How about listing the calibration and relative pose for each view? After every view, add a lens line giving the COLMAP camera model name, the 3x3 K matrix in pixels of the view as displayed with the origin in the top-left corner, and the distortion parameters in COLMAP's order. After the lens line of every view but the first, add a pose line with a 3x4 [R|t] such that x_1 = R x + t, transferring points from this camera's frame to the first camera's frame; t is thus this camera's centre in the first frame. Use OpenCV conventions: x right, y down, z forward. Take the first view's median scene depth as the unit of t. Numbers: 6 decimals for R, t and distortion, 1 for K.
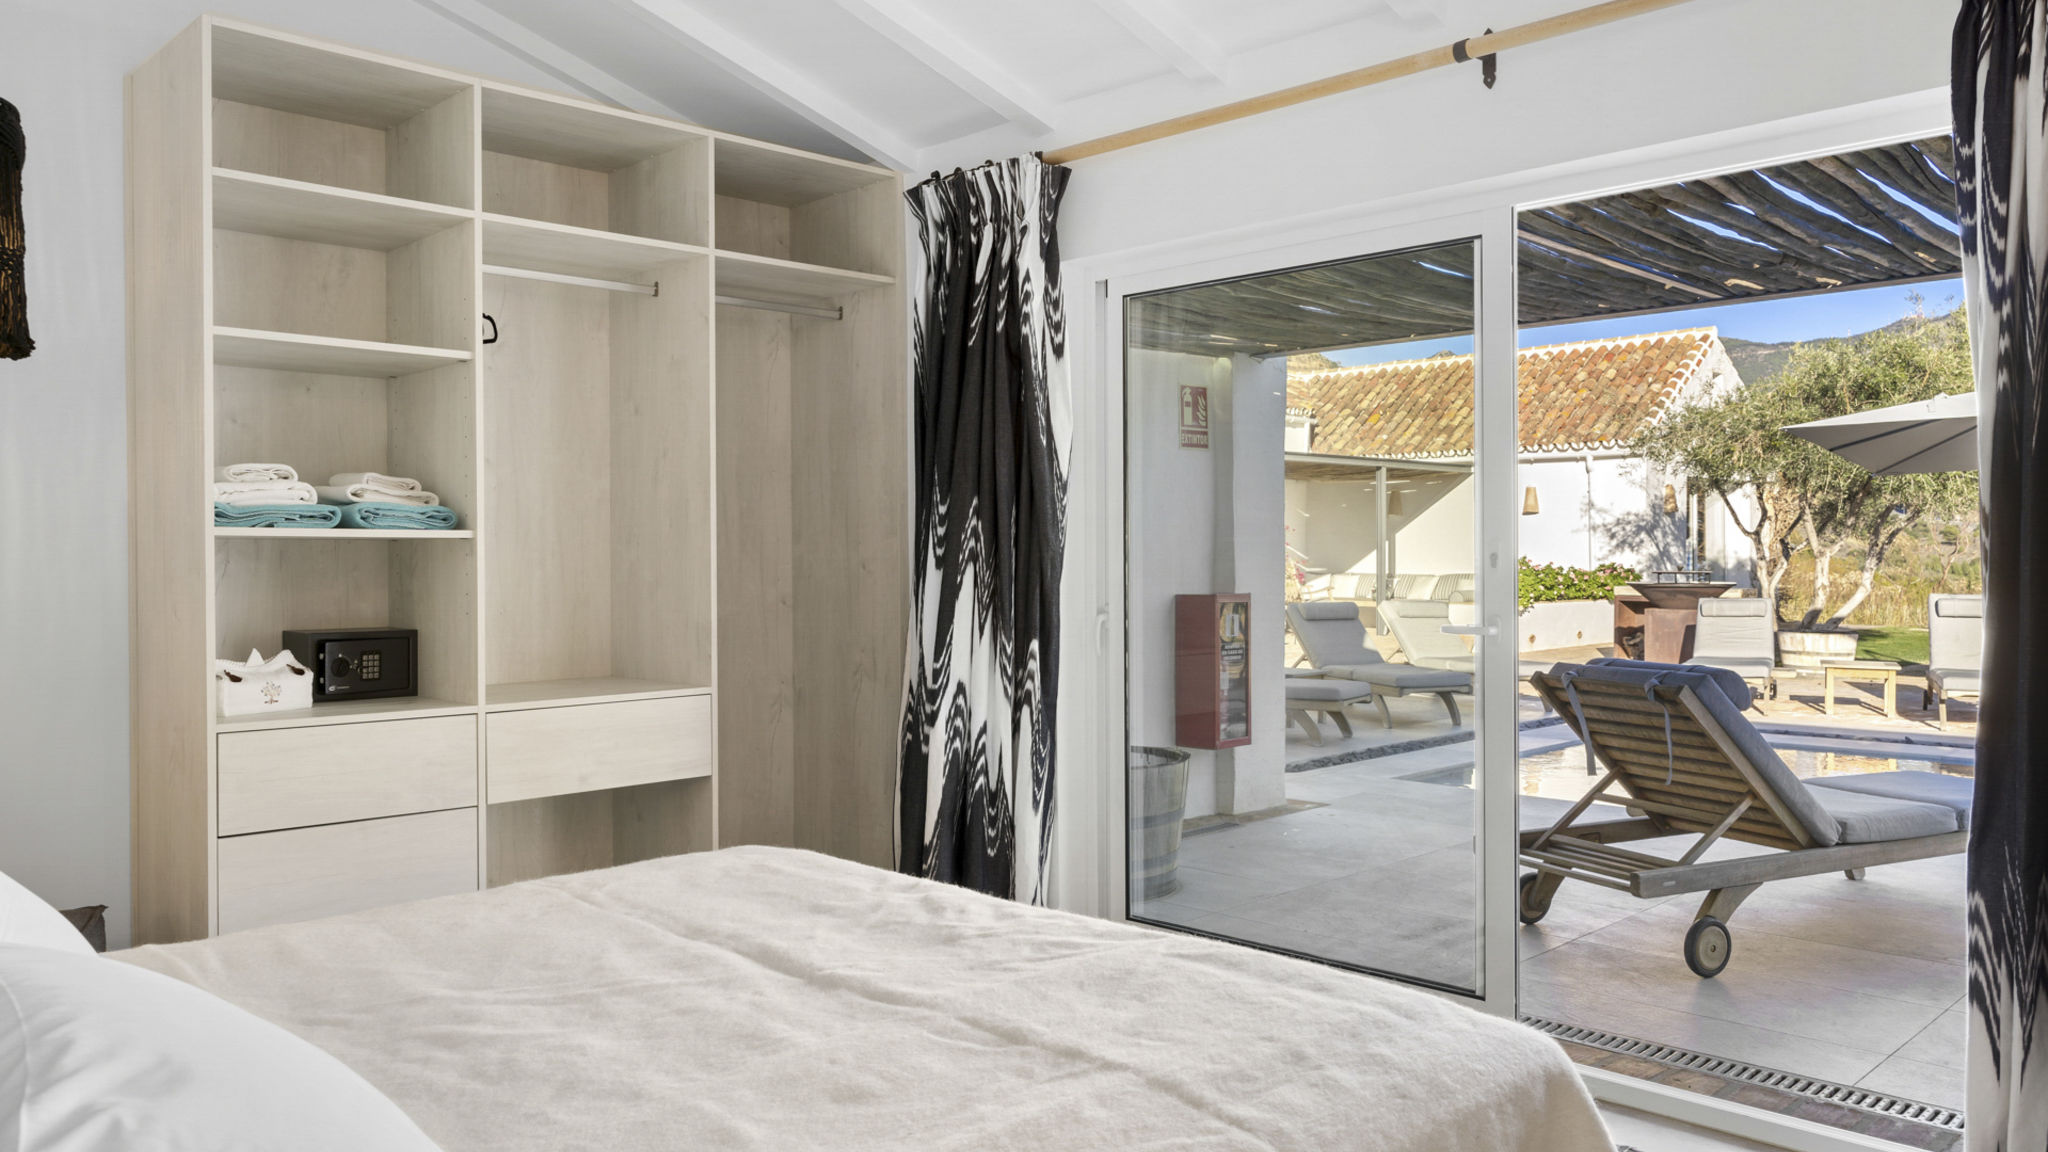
lens RADIAL K [[1458.7, 0, 1020.1], [0, 1458.7, 570.6], [0, 0, 1]] dist [0.005860, 0.001711]
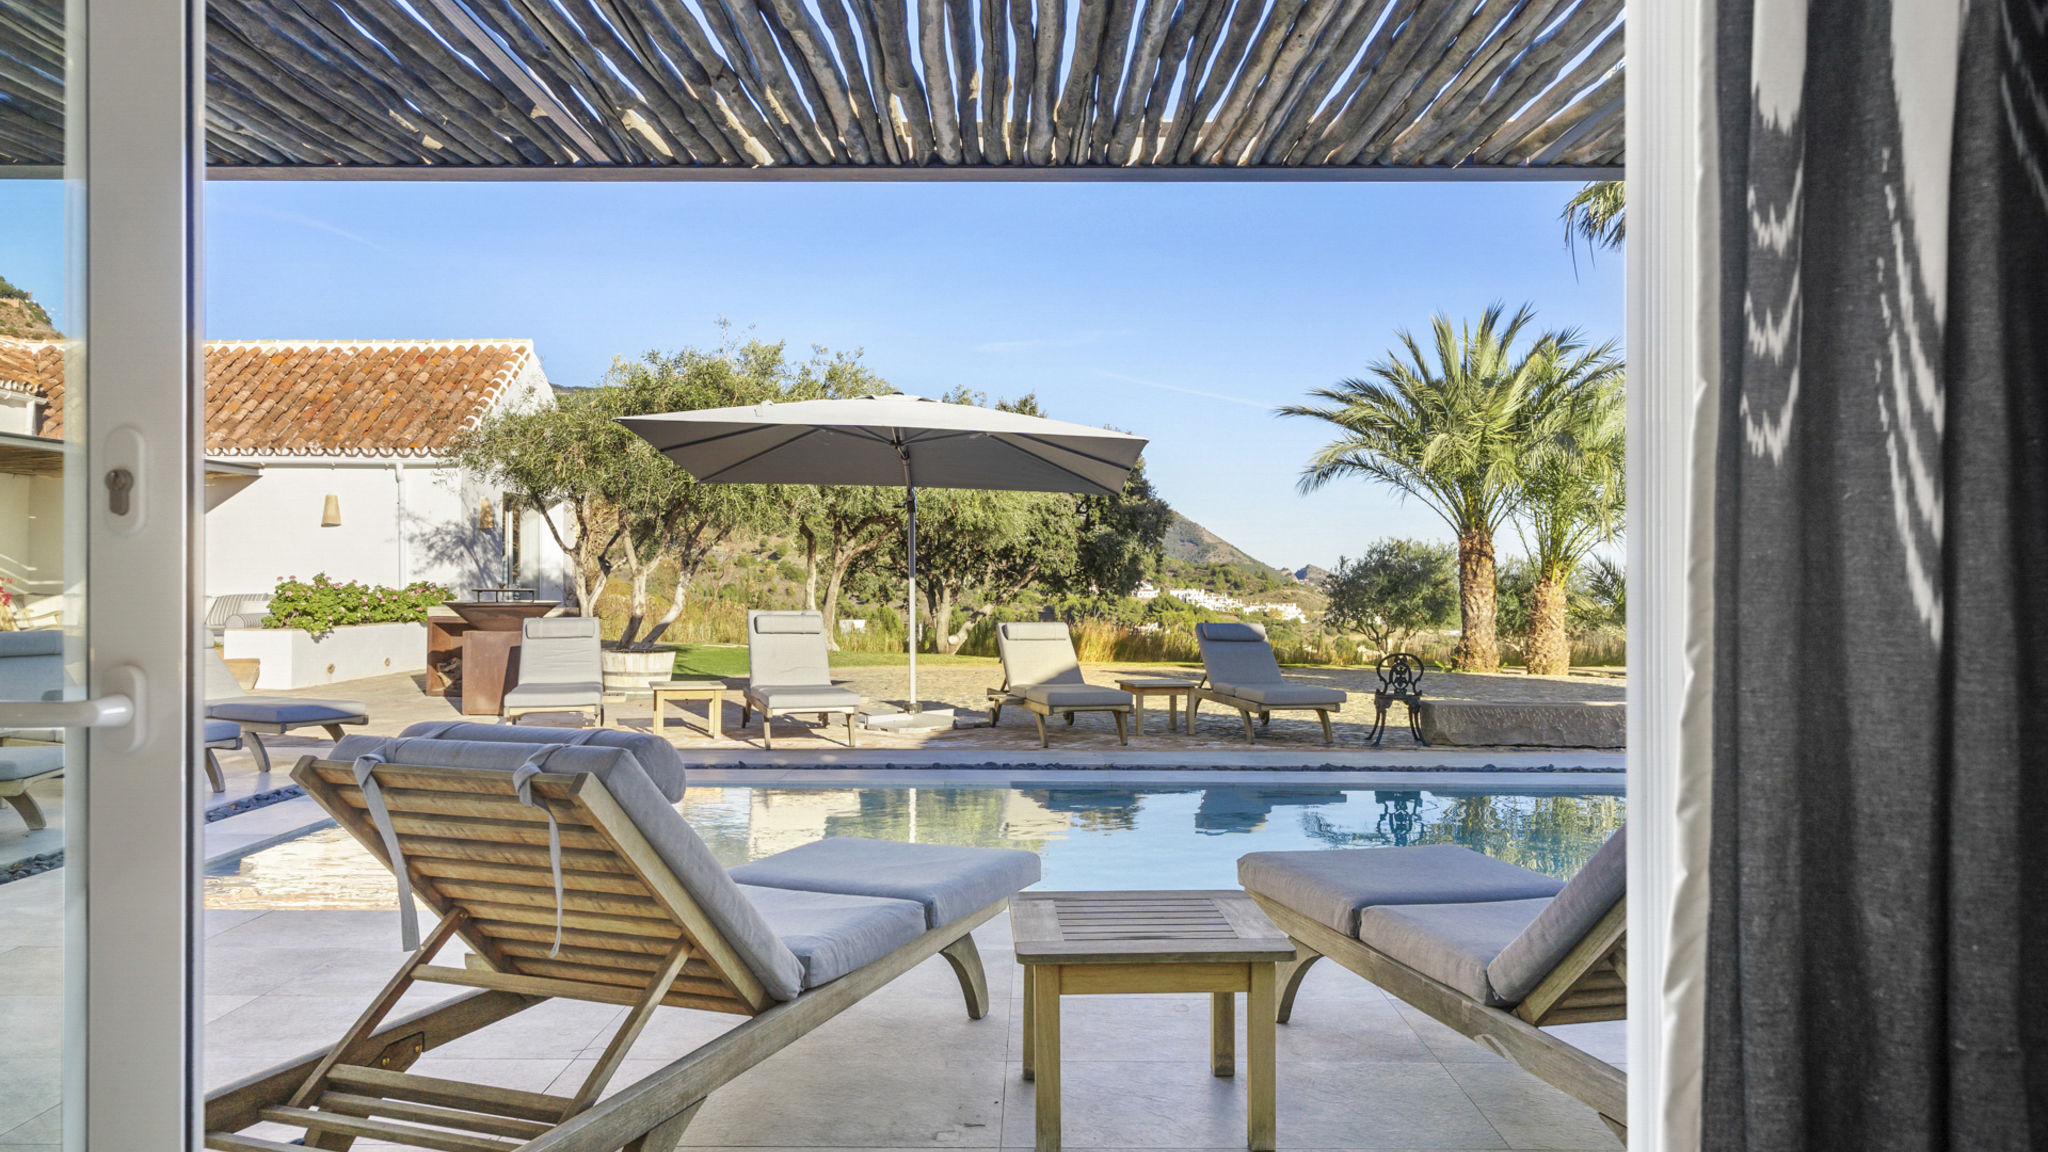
lens RADIAL K [[1398.4, 0, 1024.0], [0, 1398.4, 576.0], [0, 0, 1]] dist [0.000006, -0.002722]
pose [[0.701735, 0.007667, 0.712396, 0.056601], [0.001945, 0.999918, -0.012678, 0.003726], [-0.712435, 0.010282, 0.701663, 0.147955]]
